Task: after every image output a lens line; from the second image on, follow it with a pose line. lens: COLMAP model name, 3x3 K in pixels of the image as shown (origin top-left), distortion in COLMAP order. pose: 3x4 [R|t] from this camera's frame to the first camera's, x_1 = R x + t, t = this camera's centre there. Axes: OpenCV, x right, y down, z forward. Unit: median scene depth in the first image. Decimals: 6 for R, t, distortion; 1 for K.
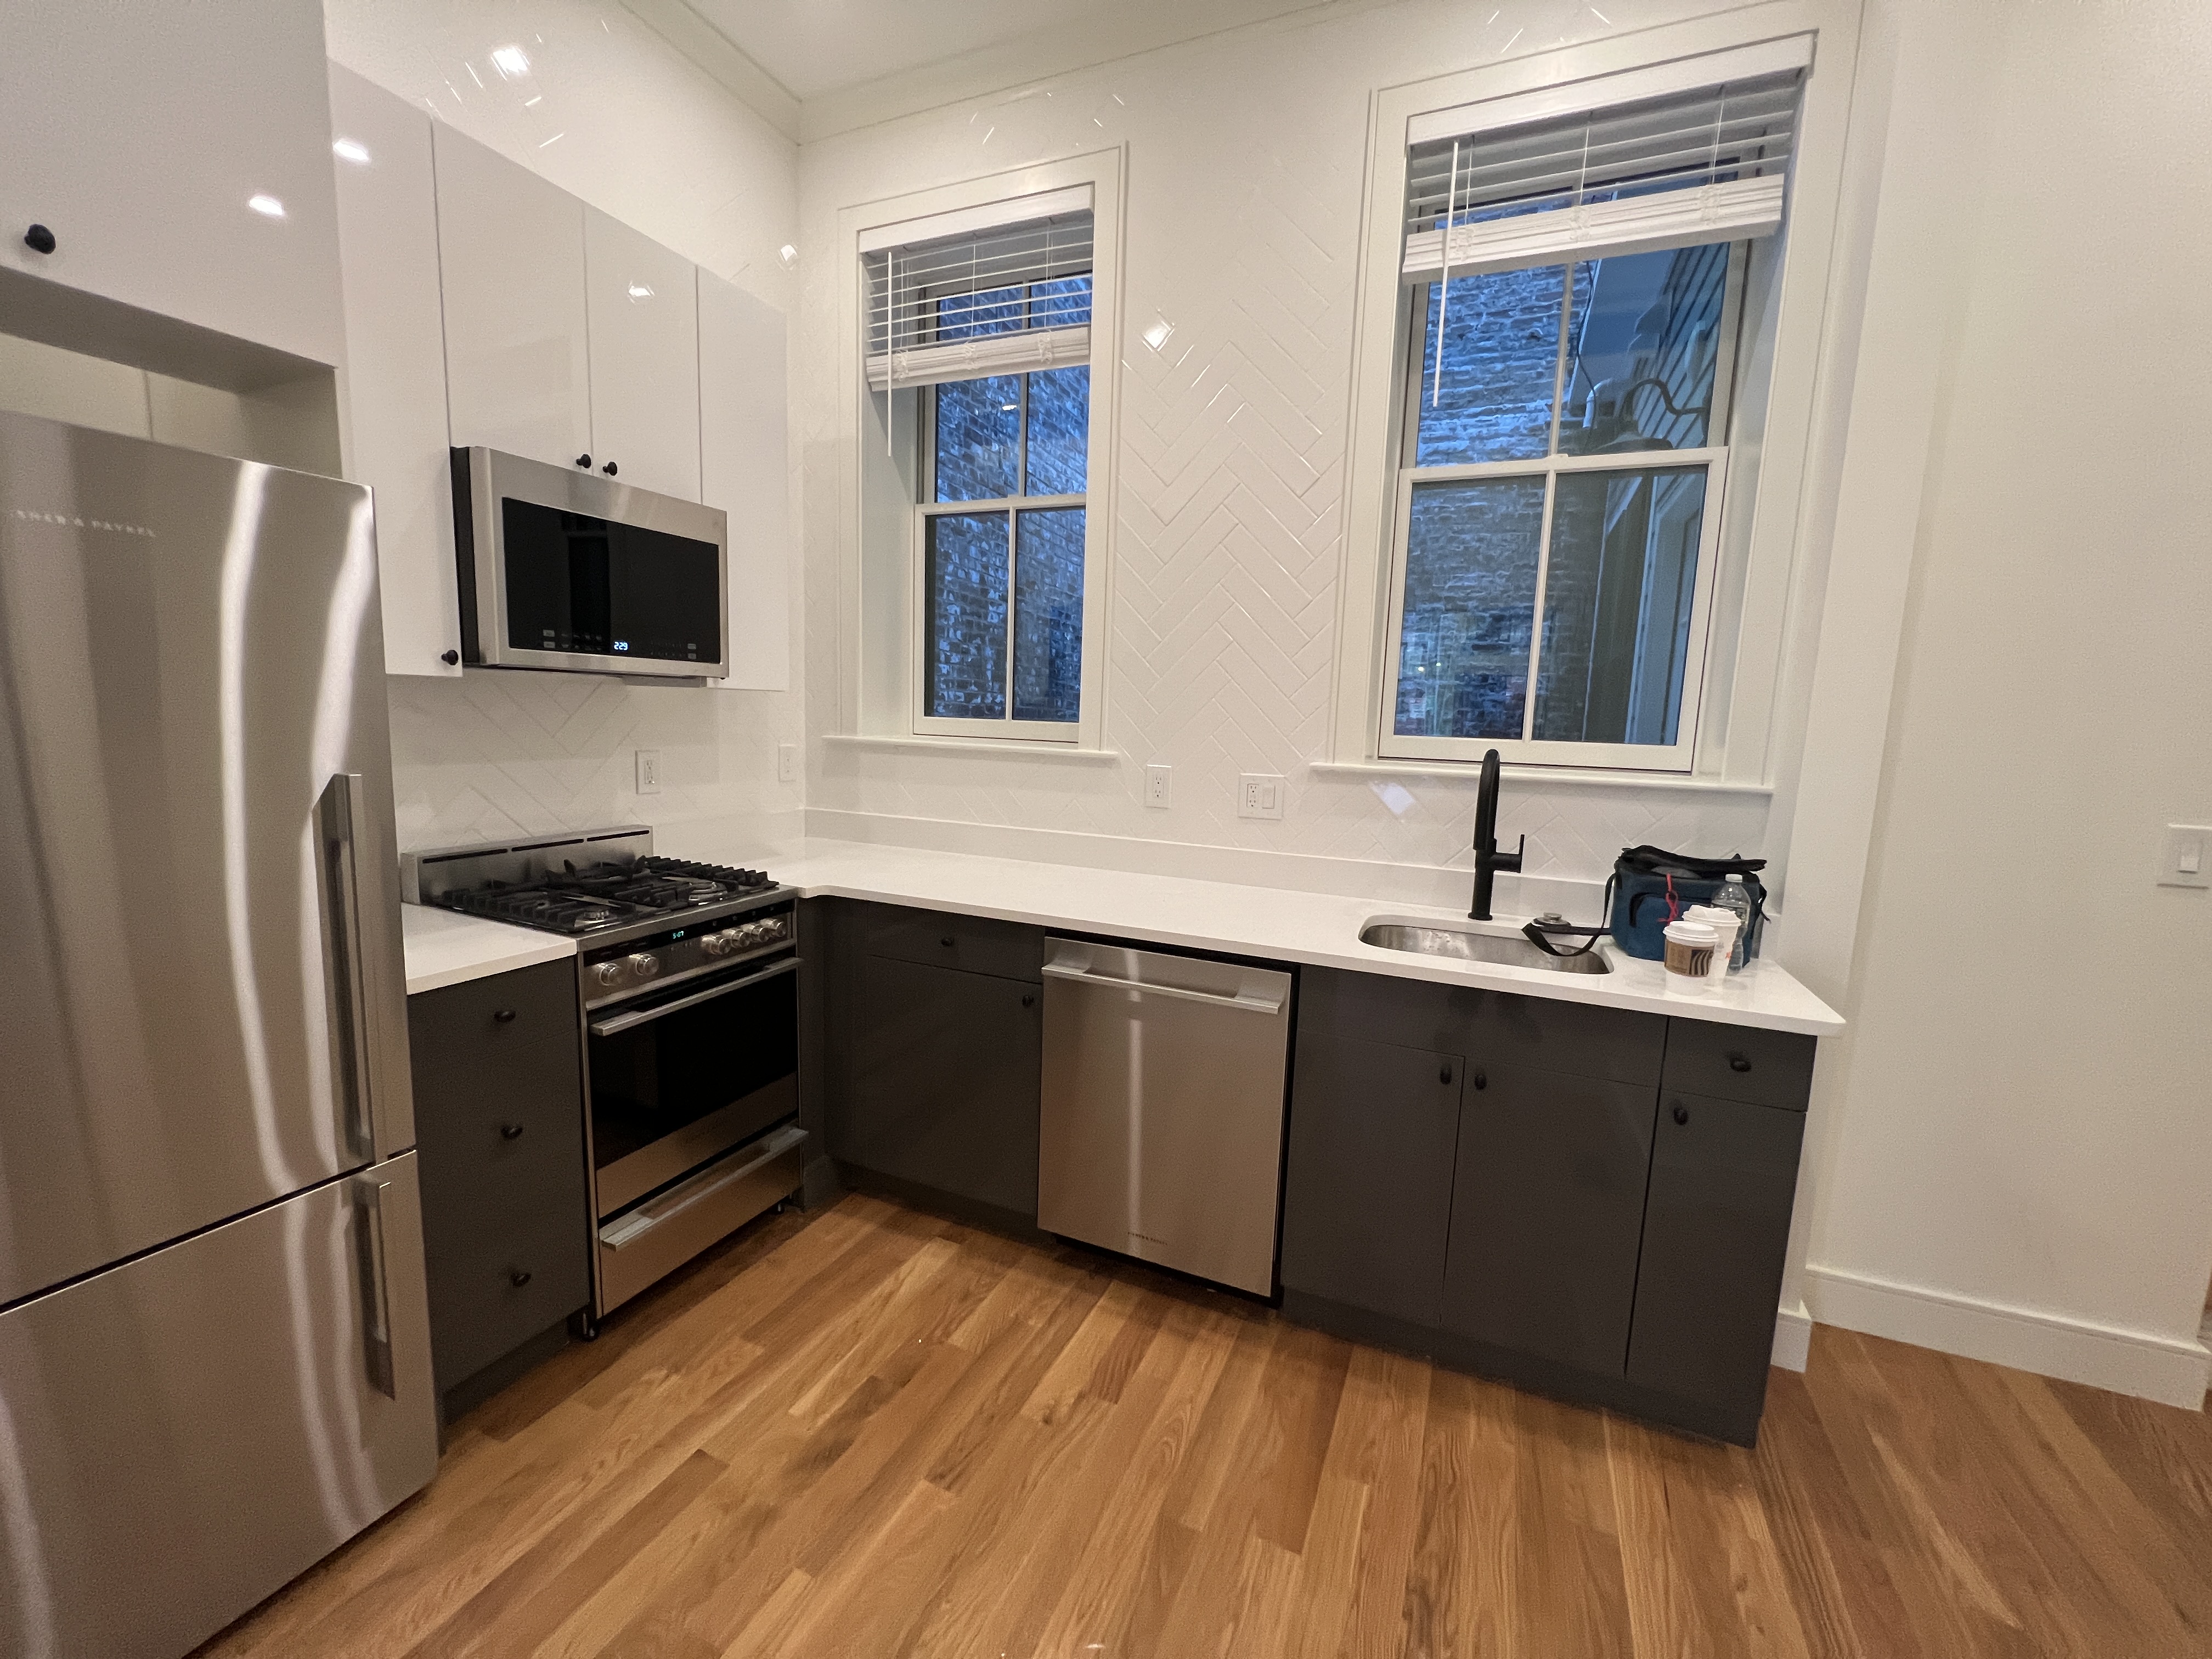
lens RADIAL K [[887.7, 0, 1110.1], [0, 887.7, 831.0], [0, 0, 1]] dist [-0.001457, 0.000738]
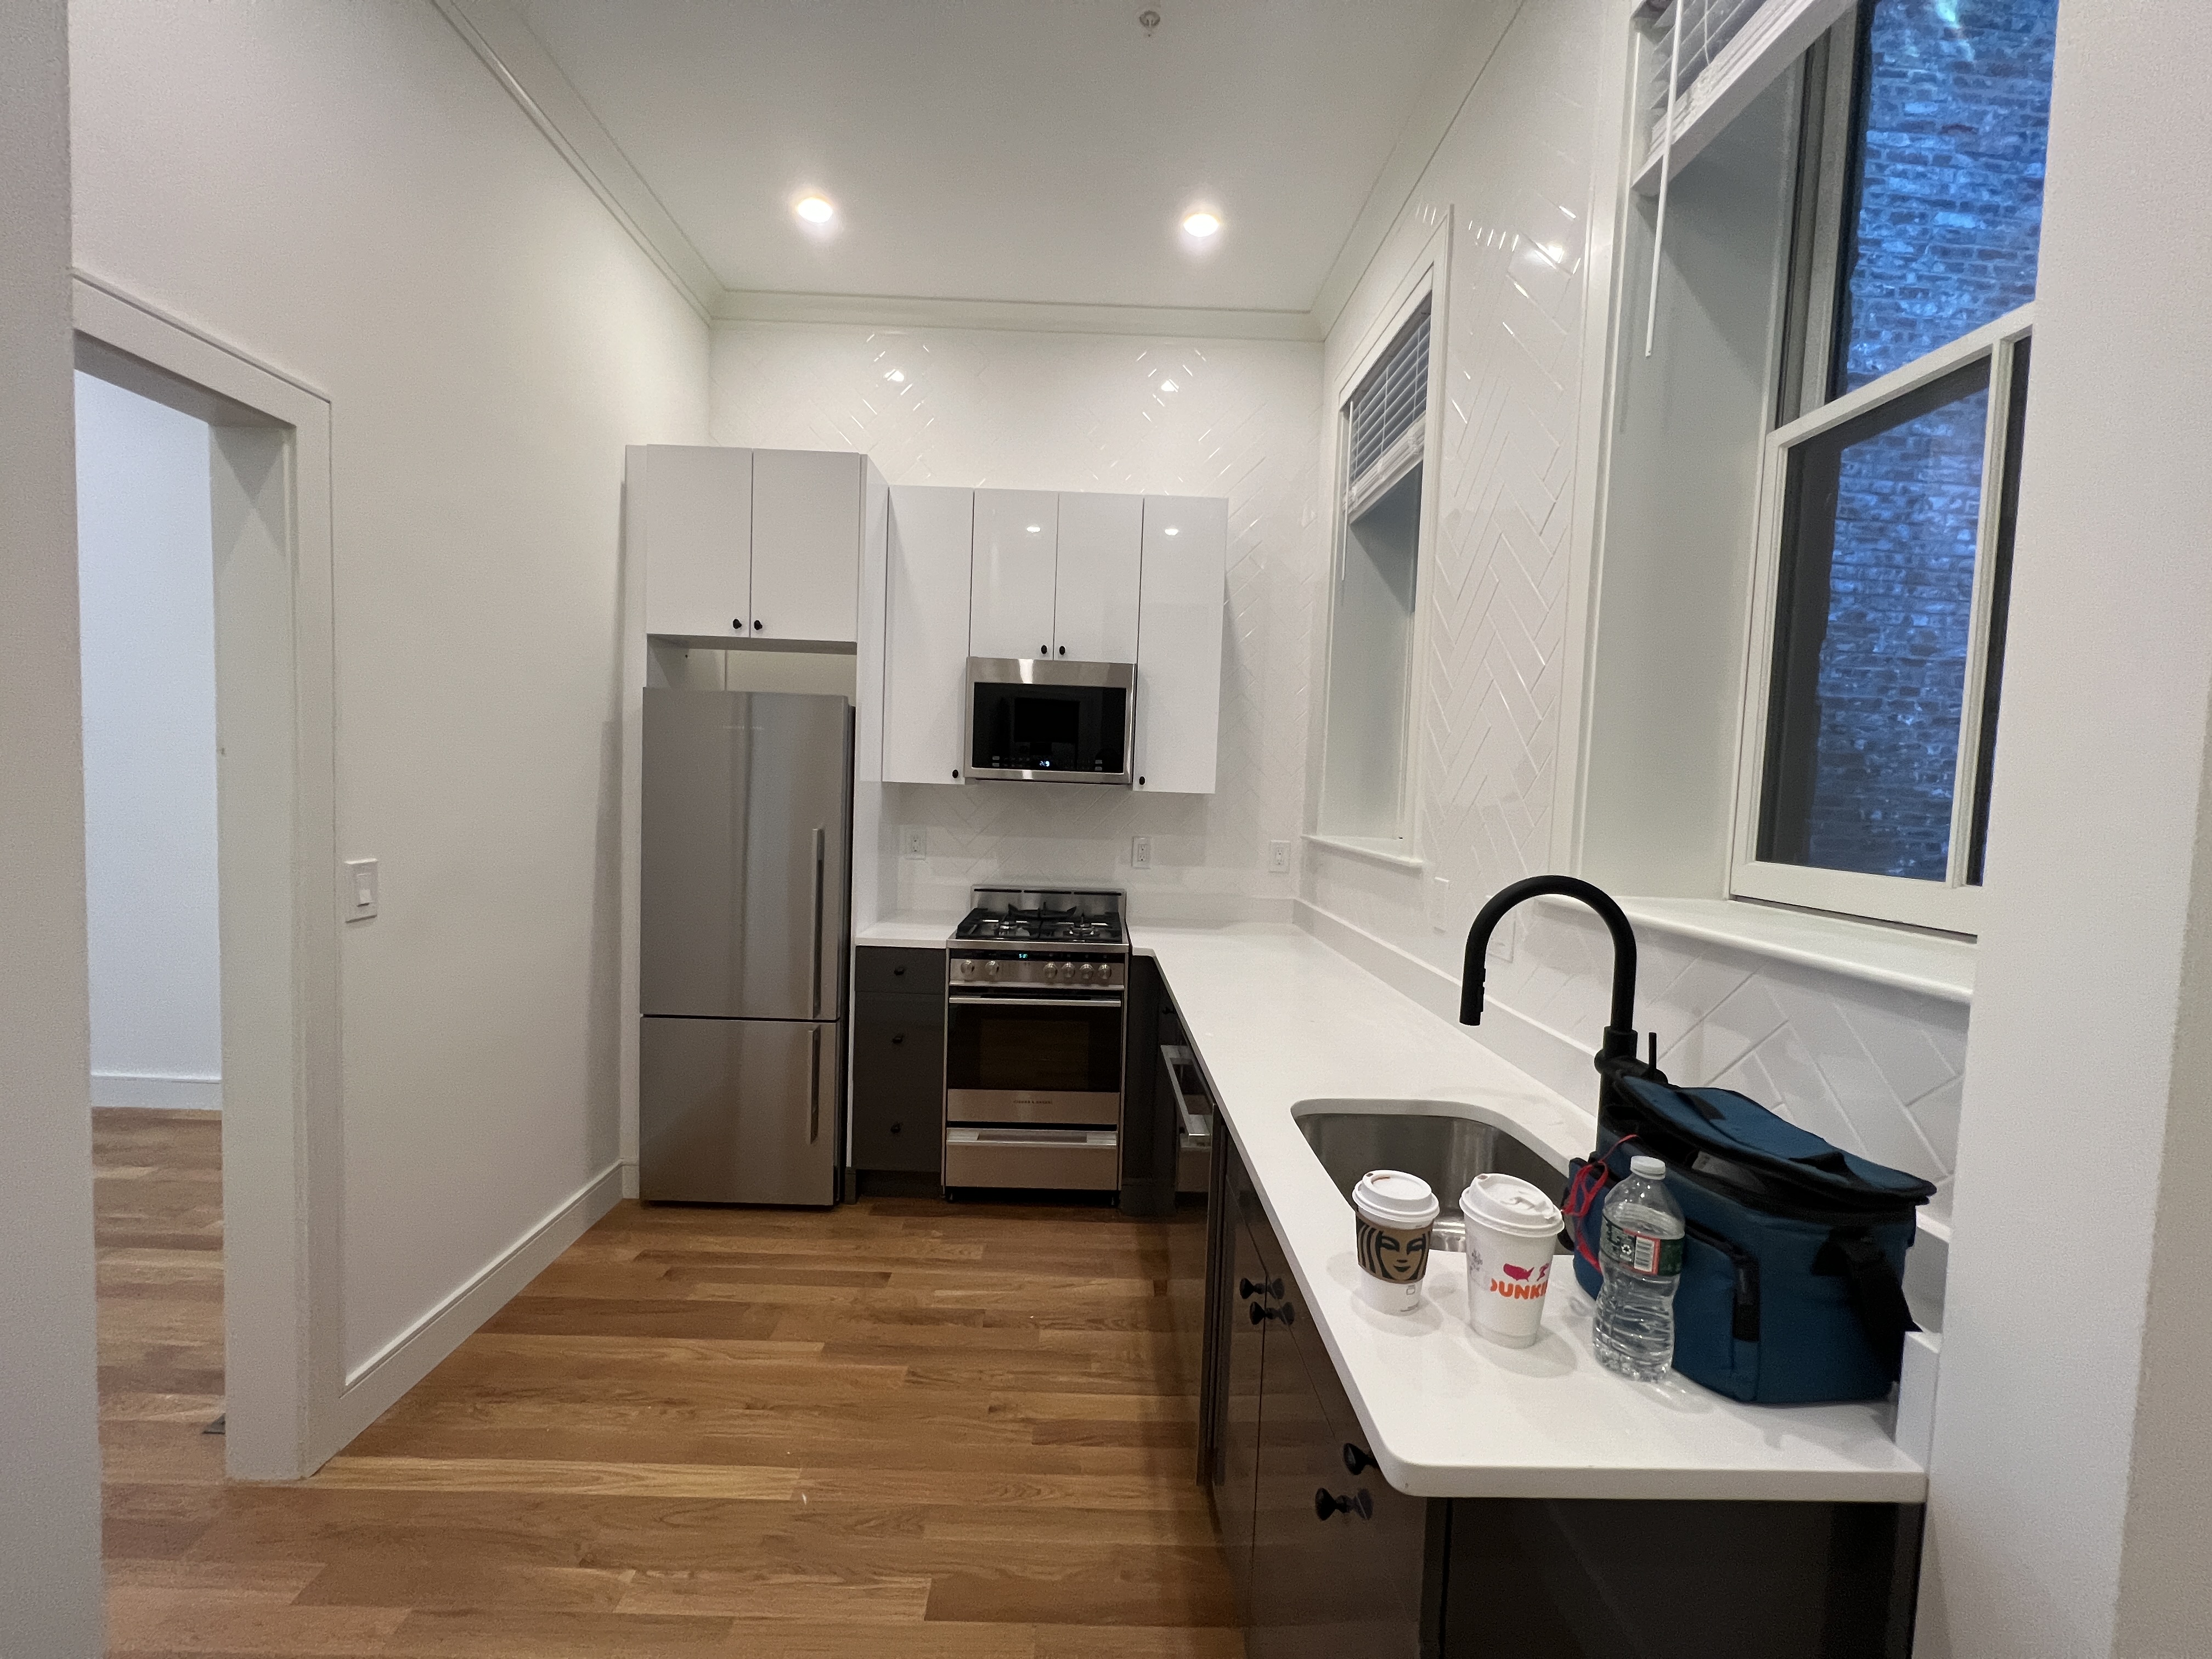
lens RADIAL K [[887.7, 0, 1094.9], [0, 887.7, 828.9], [0, 0, 1]] dist [-0.001457, 0.000738]
pose [[0.423471, 0.030894, -0.905383, 0.890262], [-0.145880, 0.988701, -0.034495, -0.057992], [0.894087, 0.146685, 0.423193, 0.454141]]
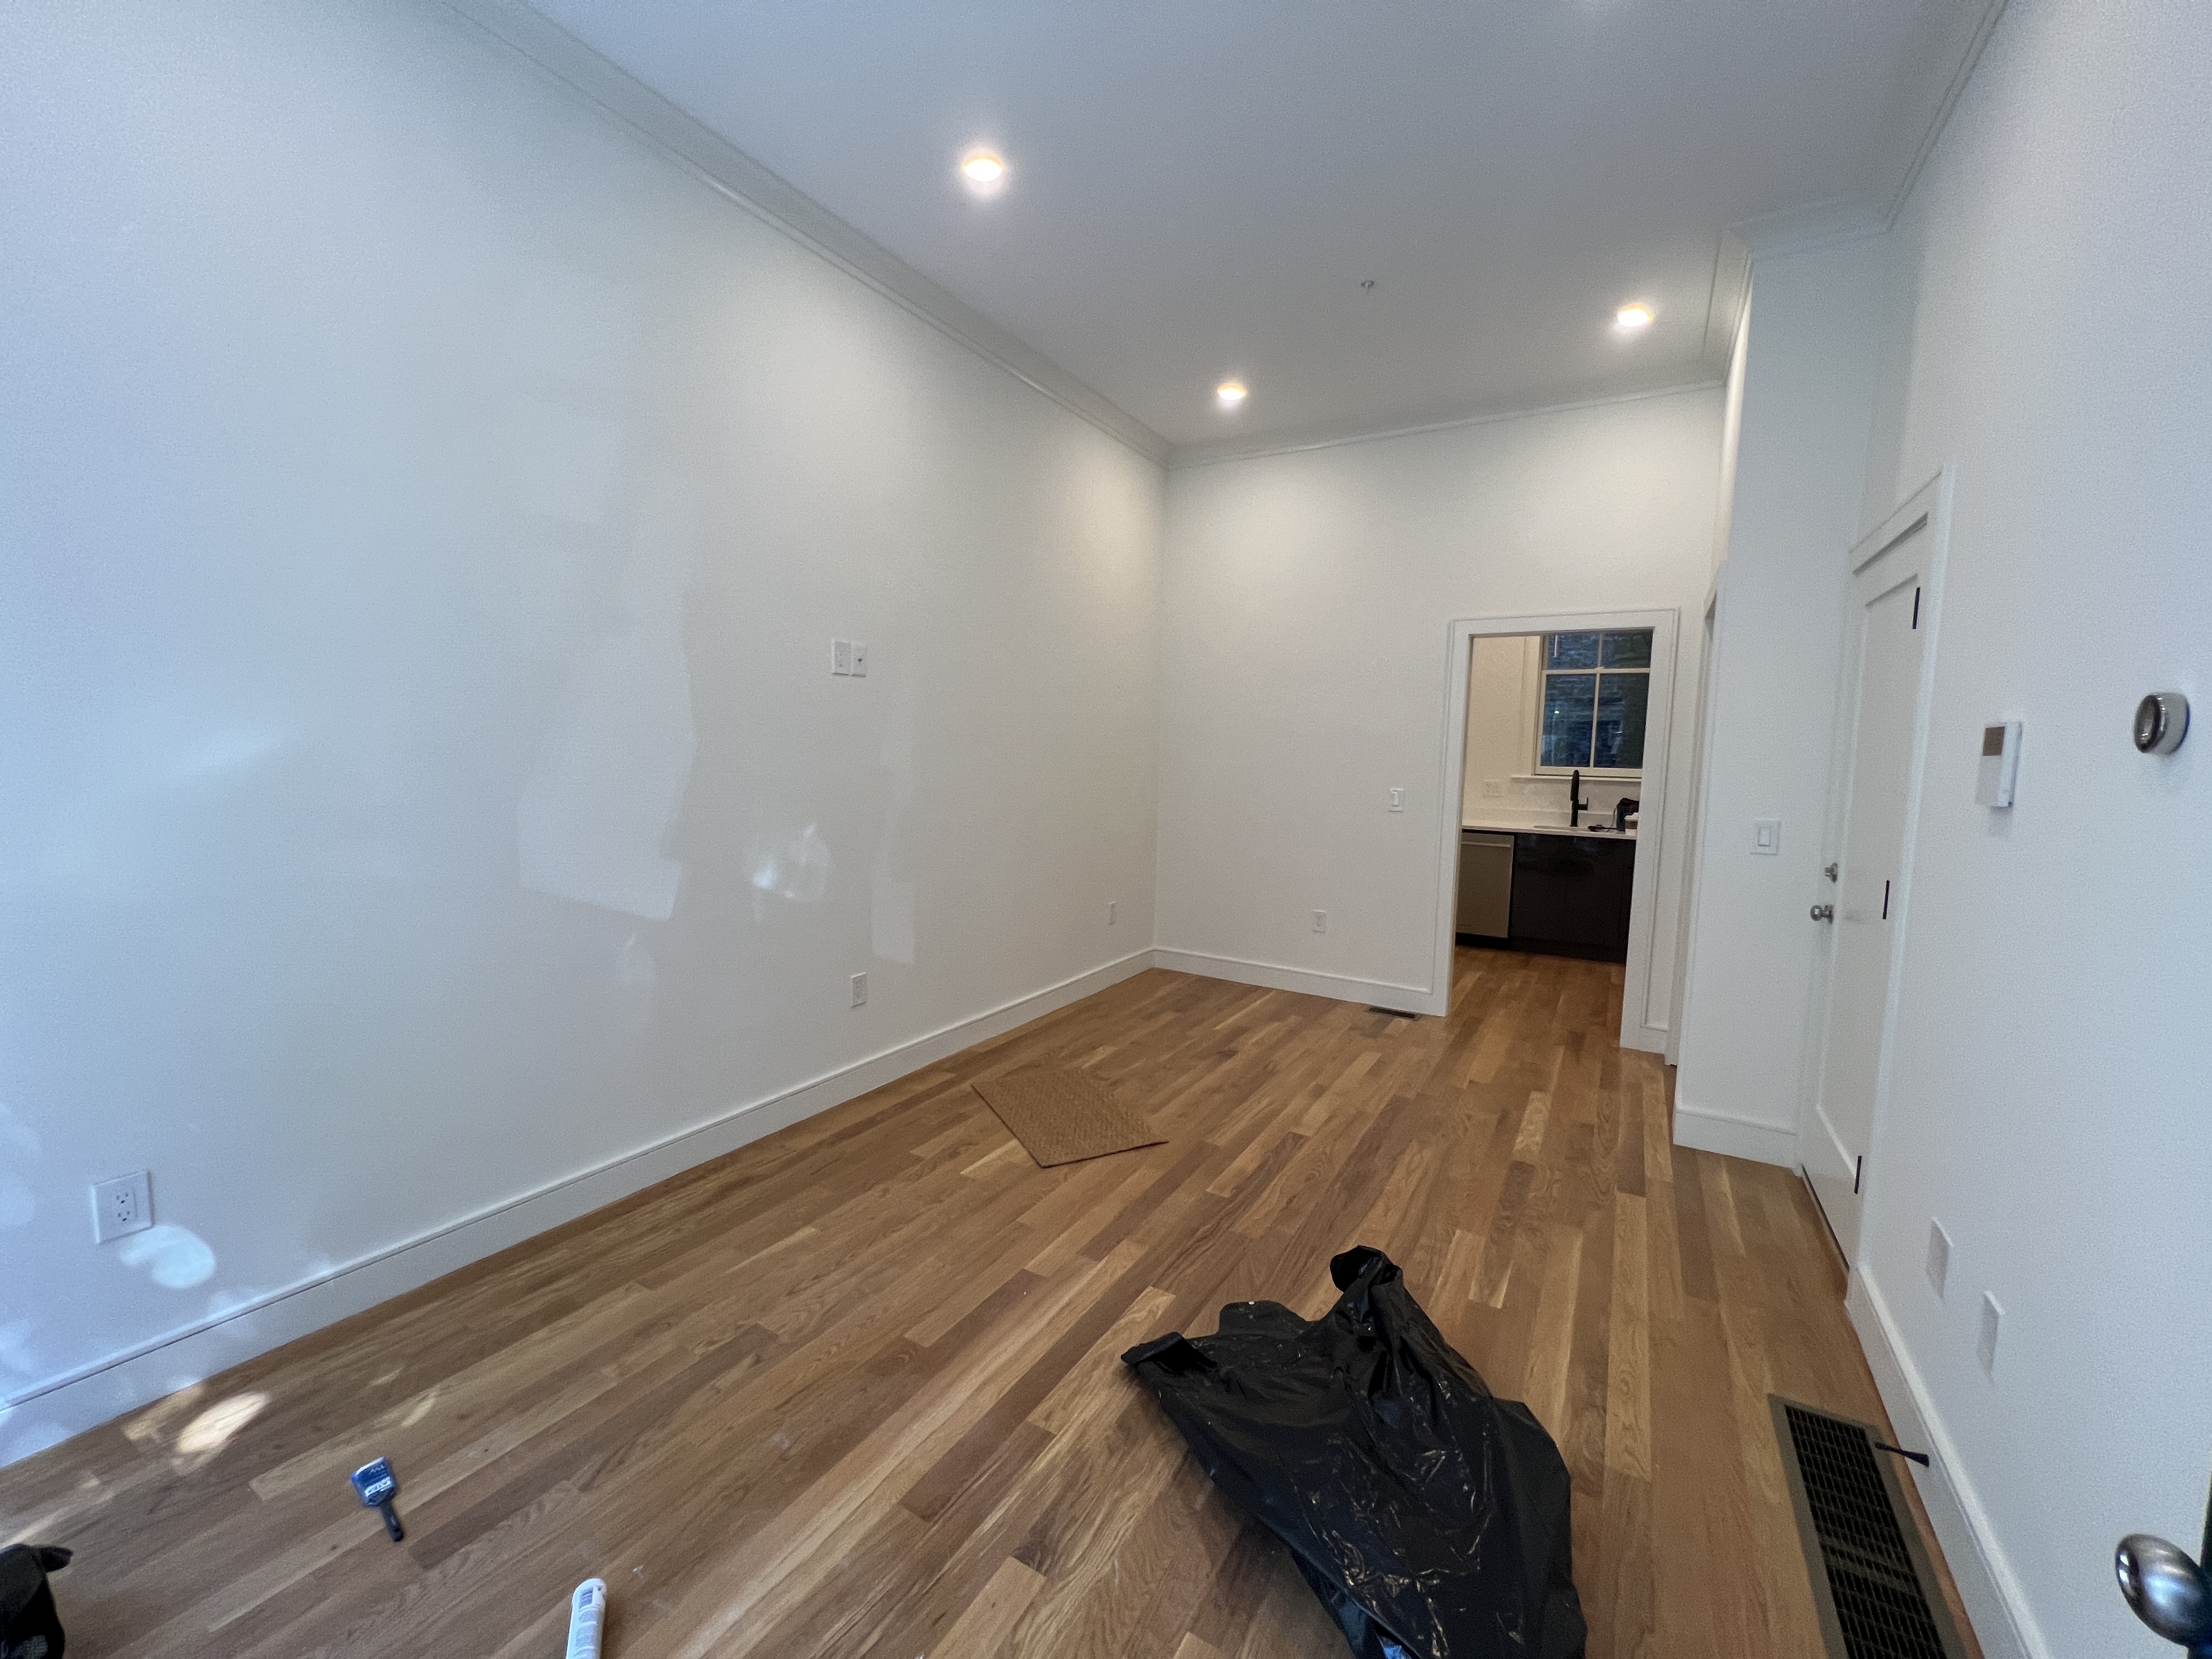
lens RADIAL K [[887.7, 0, 1102.6], [0, 887.7, 839.3], [0, 0, 1]] dist [-0.001457, 0.000738]
pose [[0.994992, -0.005672, -0.099791, -0.951339], [0.003404, 0.999732, -0.022882, 0.224449], [0.099894, 0.022428, 0.994745, -2.345615]]
